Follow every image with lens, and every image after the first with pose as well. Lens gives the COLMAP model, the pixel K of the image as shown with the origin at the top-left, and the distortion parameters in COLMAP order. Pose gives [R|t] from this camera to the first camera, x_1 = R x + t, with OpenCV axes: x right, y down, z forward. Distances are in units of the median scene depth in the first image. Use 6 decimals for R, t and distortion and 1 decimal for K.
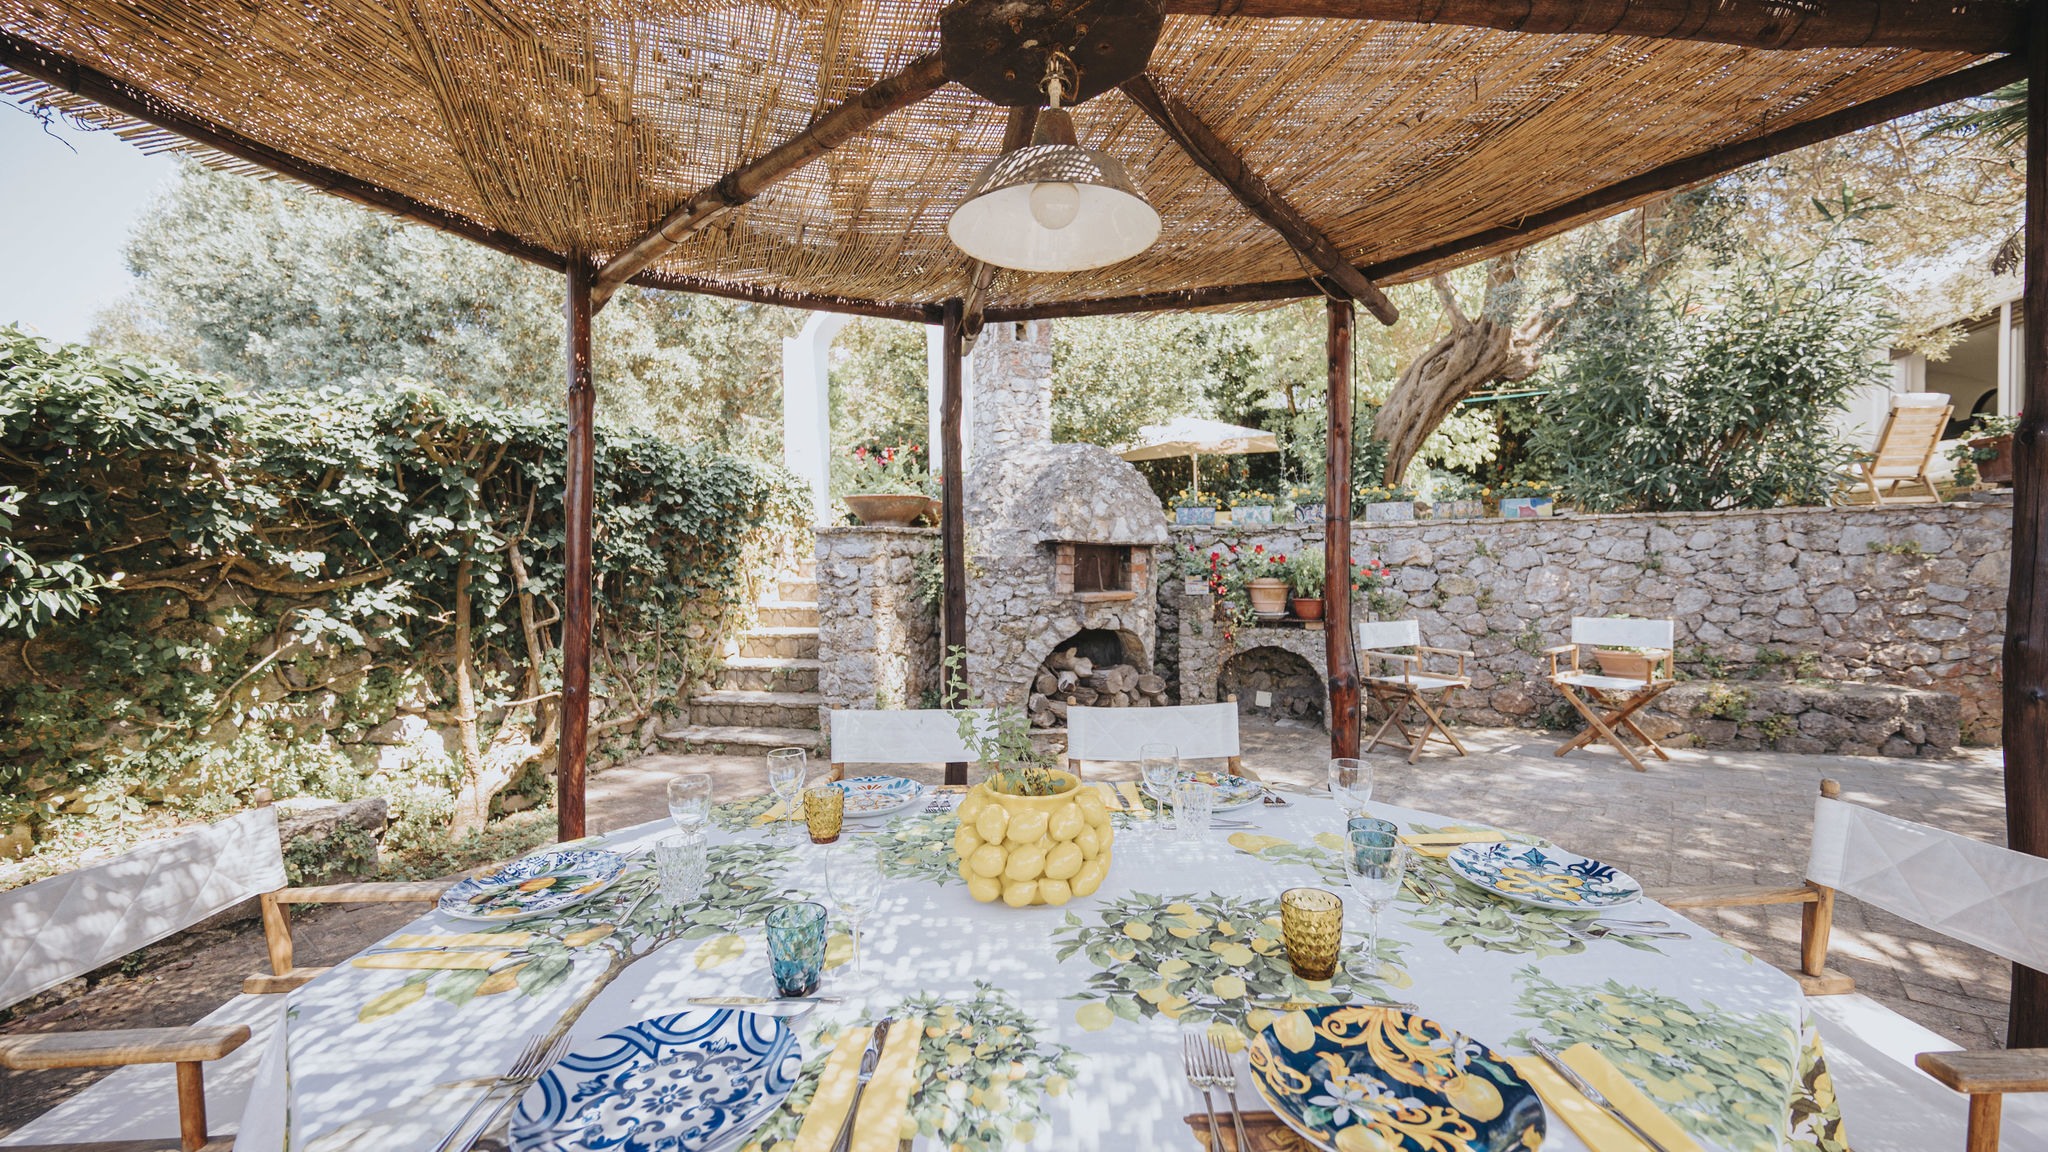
lens RADIAL K [[805.7, 0, 1038.2], [0, 805.7, 574.1], [0, 0, 1]] dist [0.003942, 0.000139]
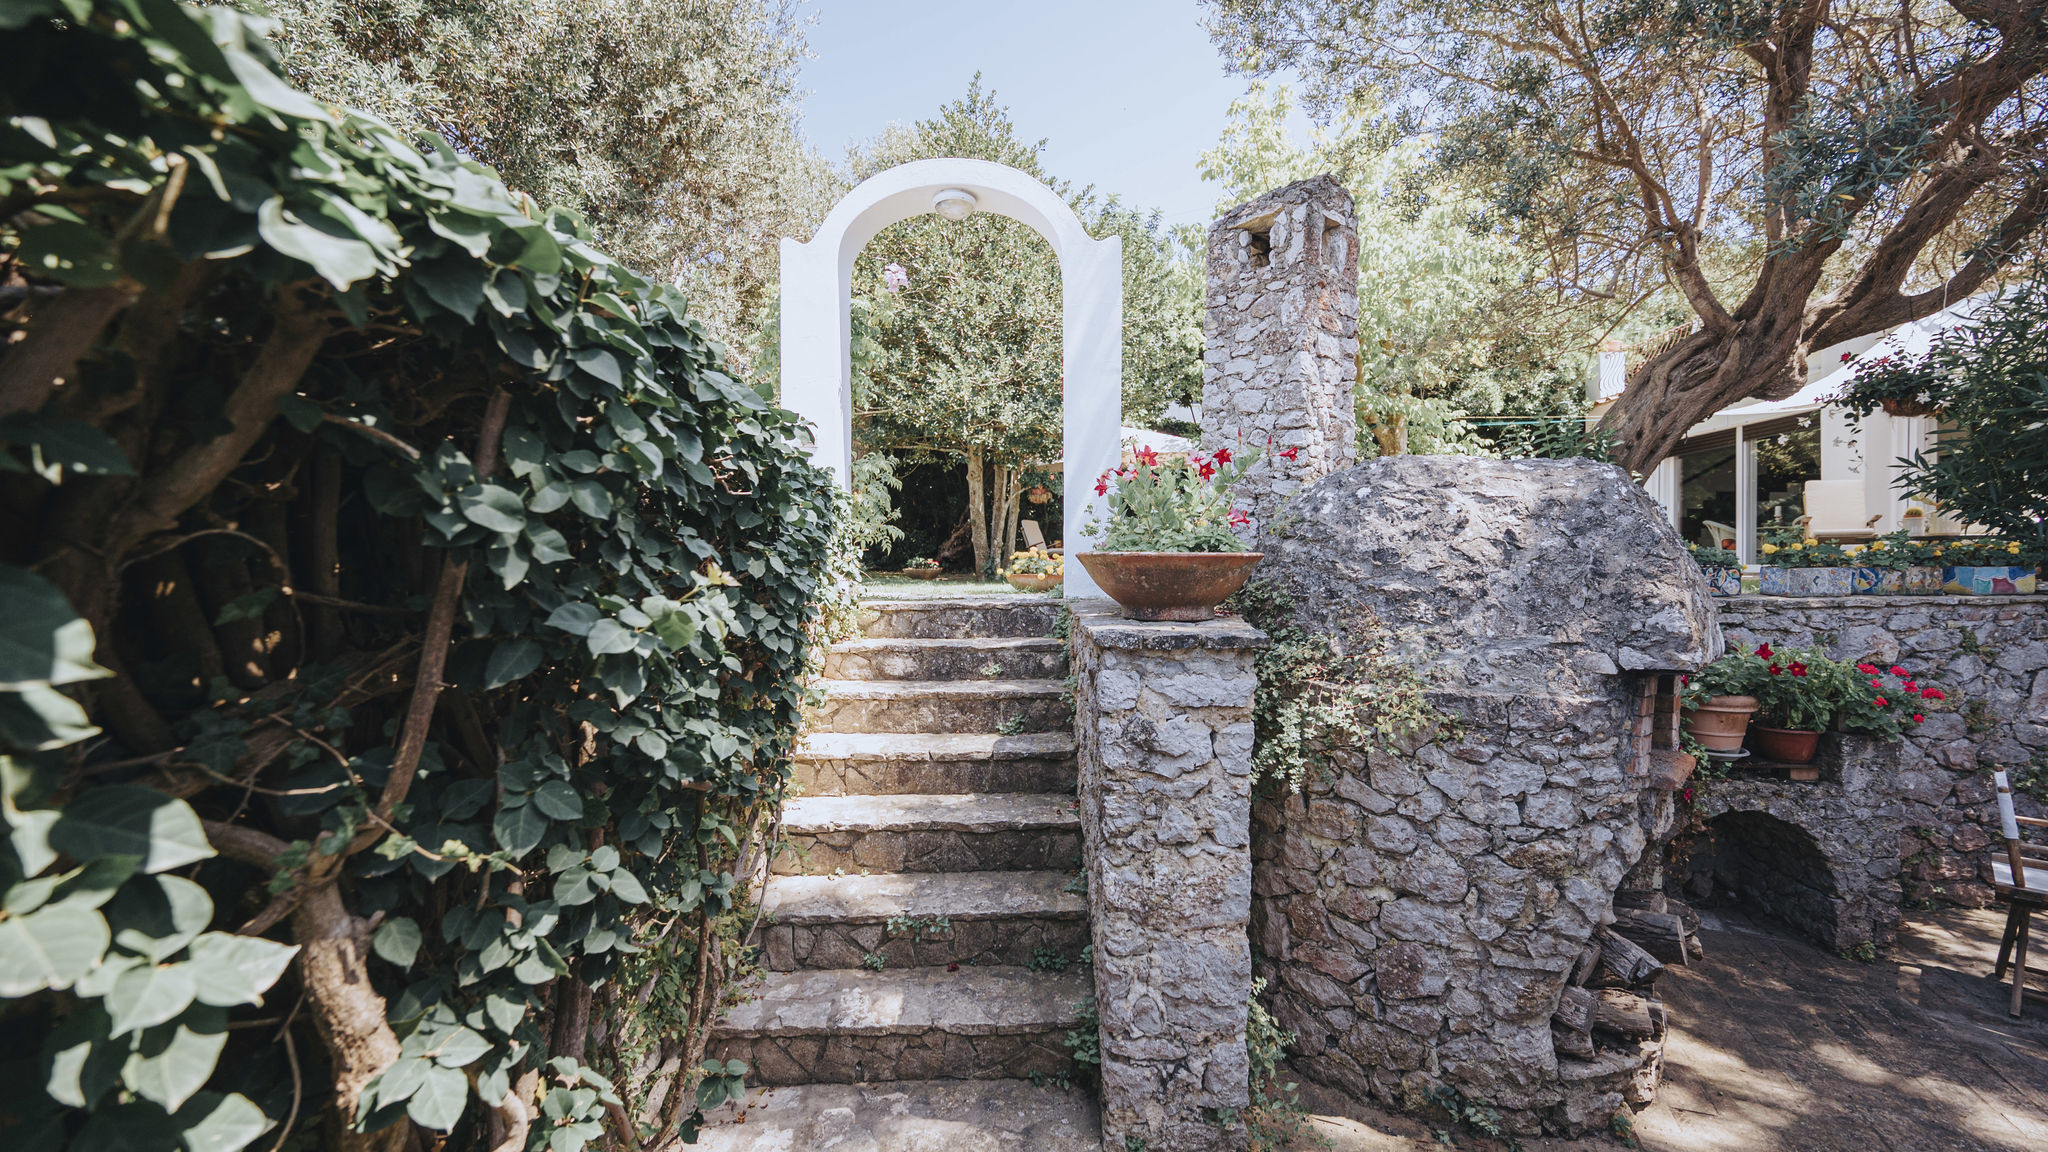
lens RADIAL K [[805.7, 0, 1015.2], [0, 805.7, 573.6], [0, 0, 1]] dist [0.003942, 0.000139]
pose [[0.965391, 0.009127, 0.260647, -0.441601], [-0.007754, 0.999950, -0.006293, -0.088074], [-0.260692, 0.004054, 0.965414, 0.631180]]
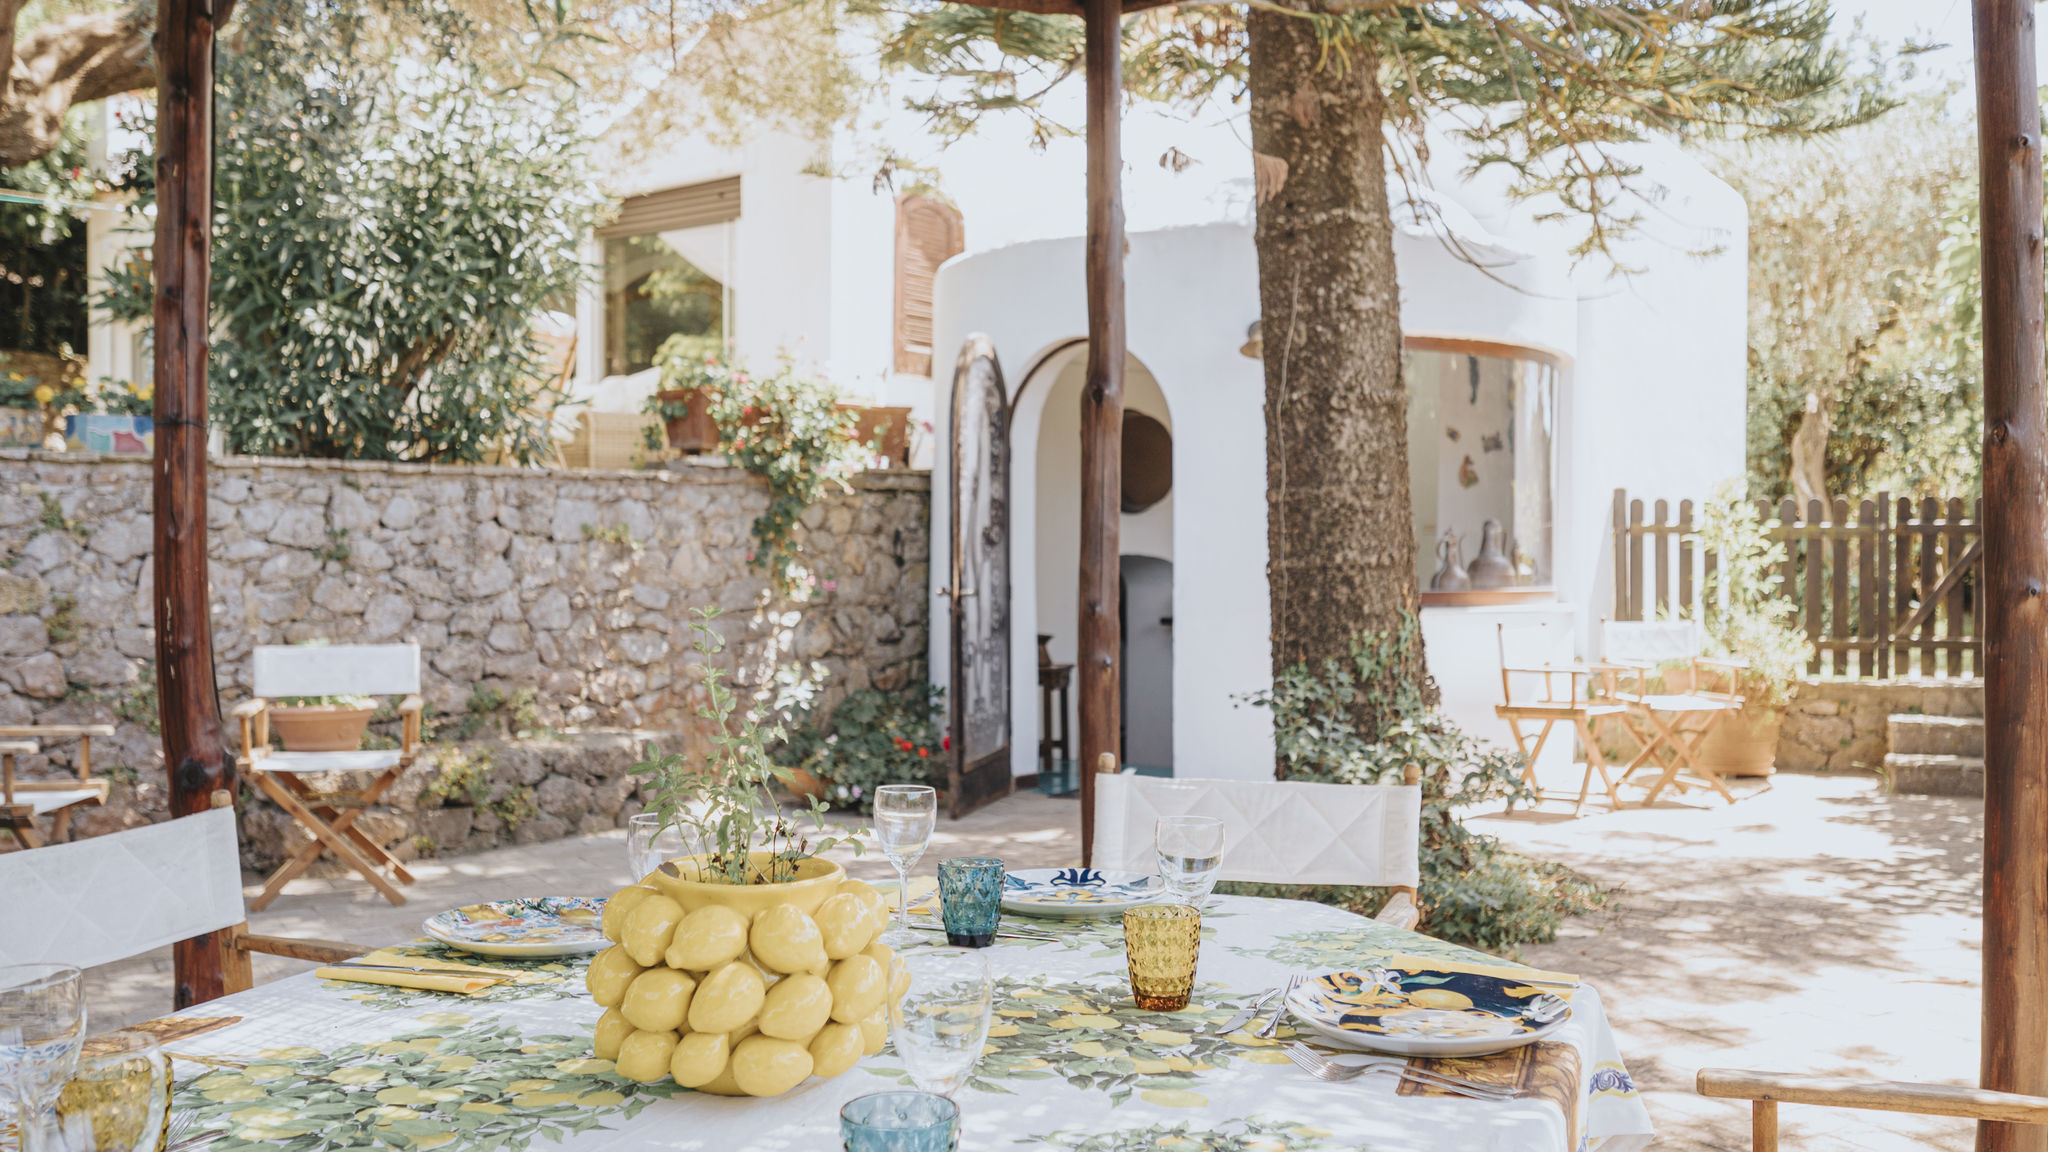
lens RADIAL K [[1818.2, 0, 1026.1], [0, 1818.2, 593.4], [0, 0, 1]] dist [0.007265, -0.000229]
pose [[0.354249, -0.004601, 0.935140, -0.276771], [0.008174, 0.999965, 0.001823, 0.019731], [-0.935115, 0.006997, 0.354274, 0.104704]]
